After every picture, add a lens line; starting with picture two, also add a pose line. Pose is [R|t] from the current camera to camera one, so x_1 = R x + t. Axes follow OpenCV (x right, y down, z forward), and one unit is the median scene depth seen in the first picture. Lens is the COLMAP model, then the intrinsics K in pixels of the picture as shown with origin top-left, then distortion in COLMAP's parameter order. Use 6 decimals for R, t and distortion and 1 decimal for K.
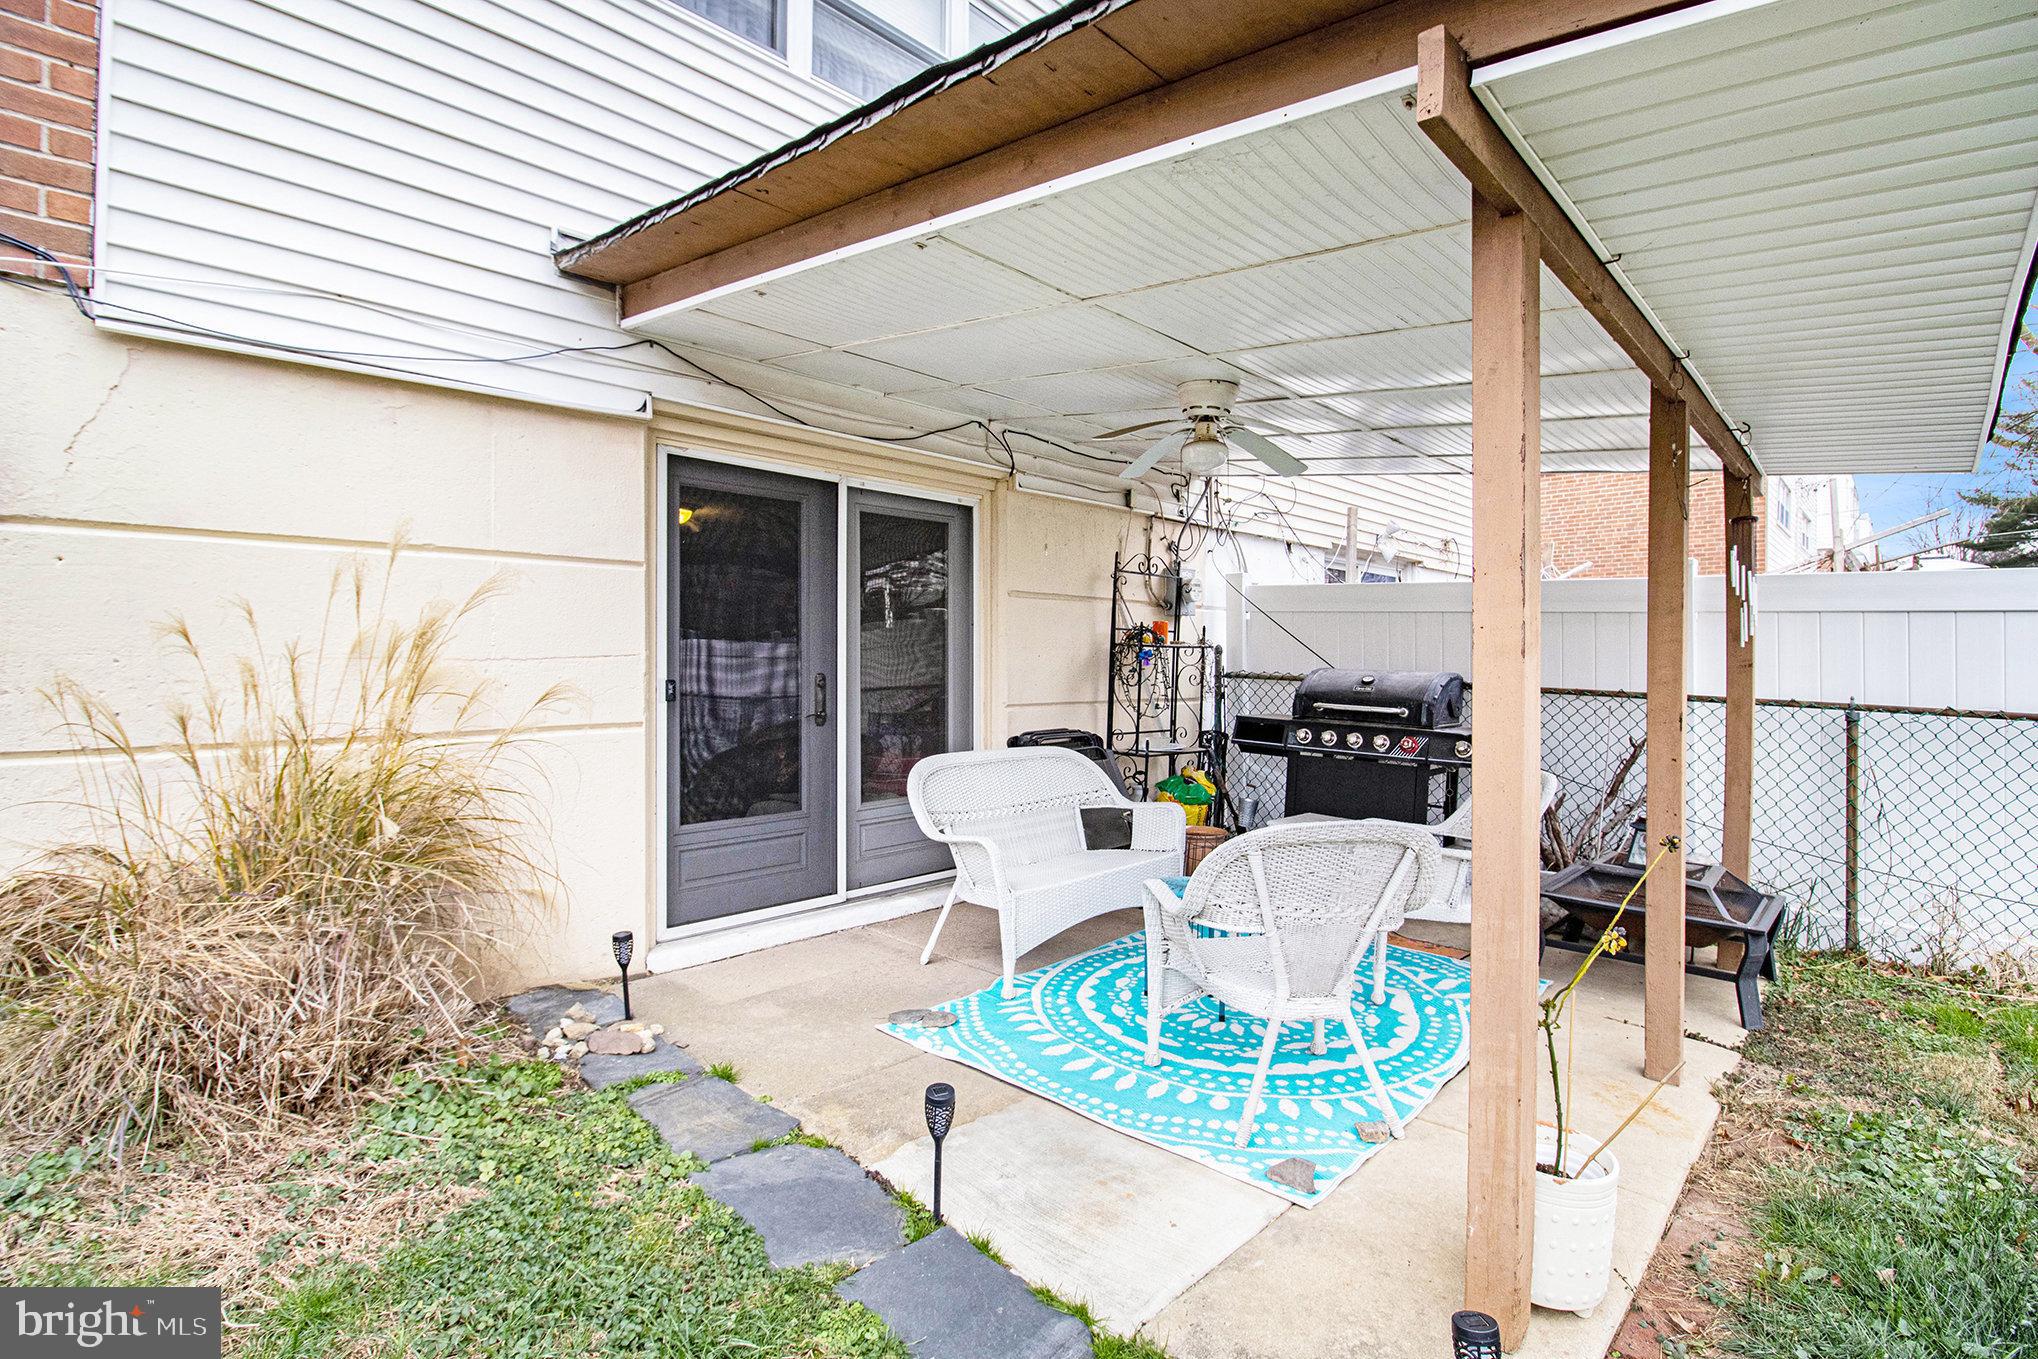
lens RADIAL K [[965.6, 0, 981.3], [0, 965.6, 670.4], [0, 0, 1]] dist [-0.002090, -0.013292]
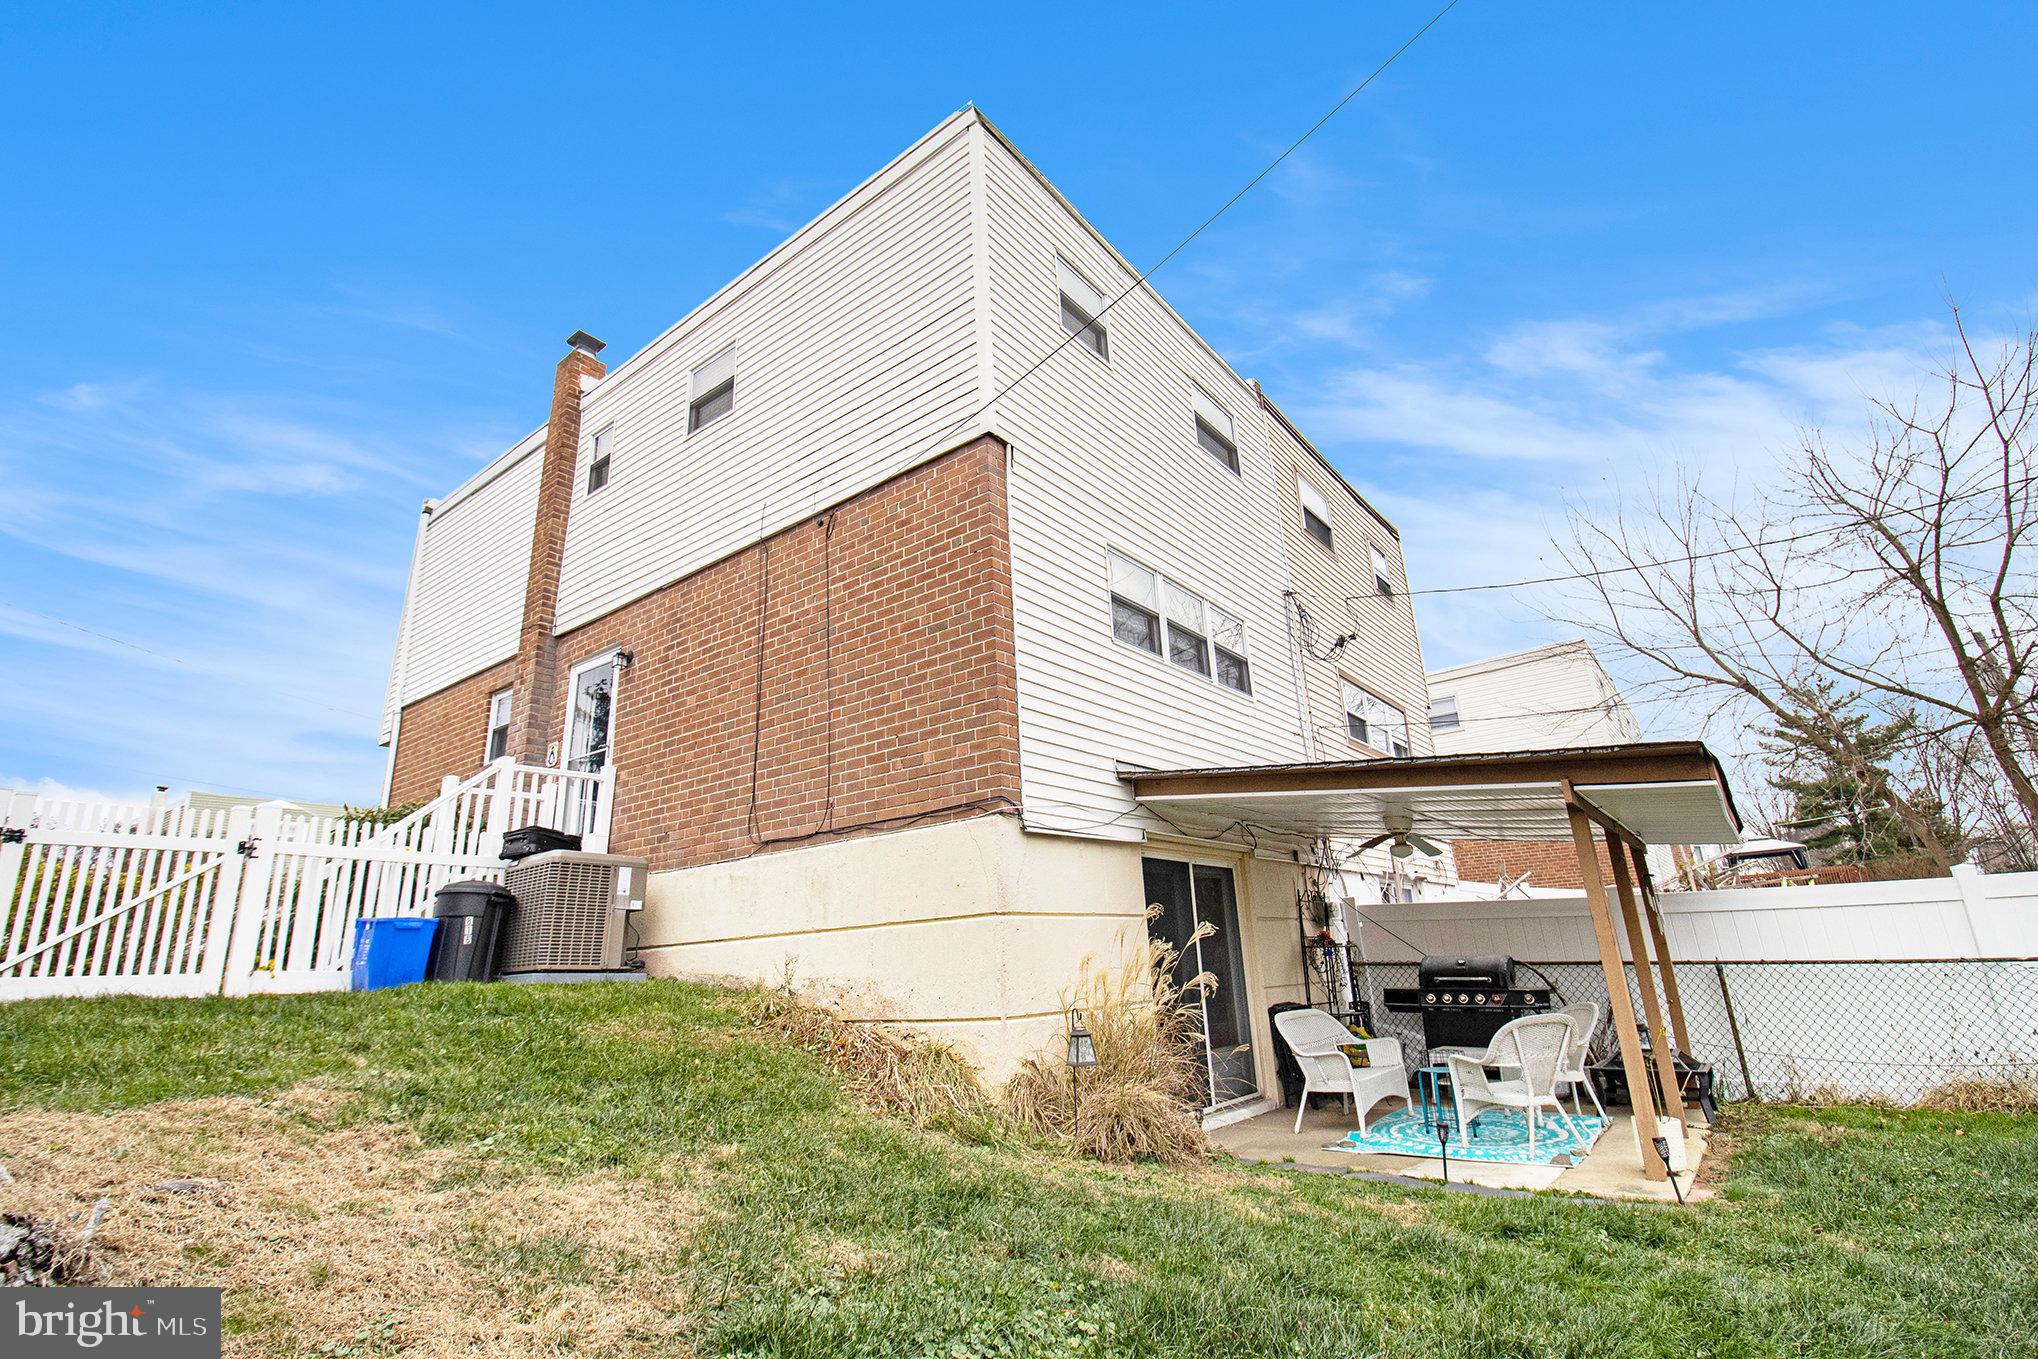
lens RADIAL K [[982.5, 0, 985.2], [0, 982.5, 644.7], [0, 0, 1]] dist [0.001424, -0.017163]
pose [[0.992991, -0.006994, 0.117979, -0.803748], [0.044542, 0.946787, -0.318763, -0.007293], [-0.109472, 0.321784, 0.940463, -0.919062]]
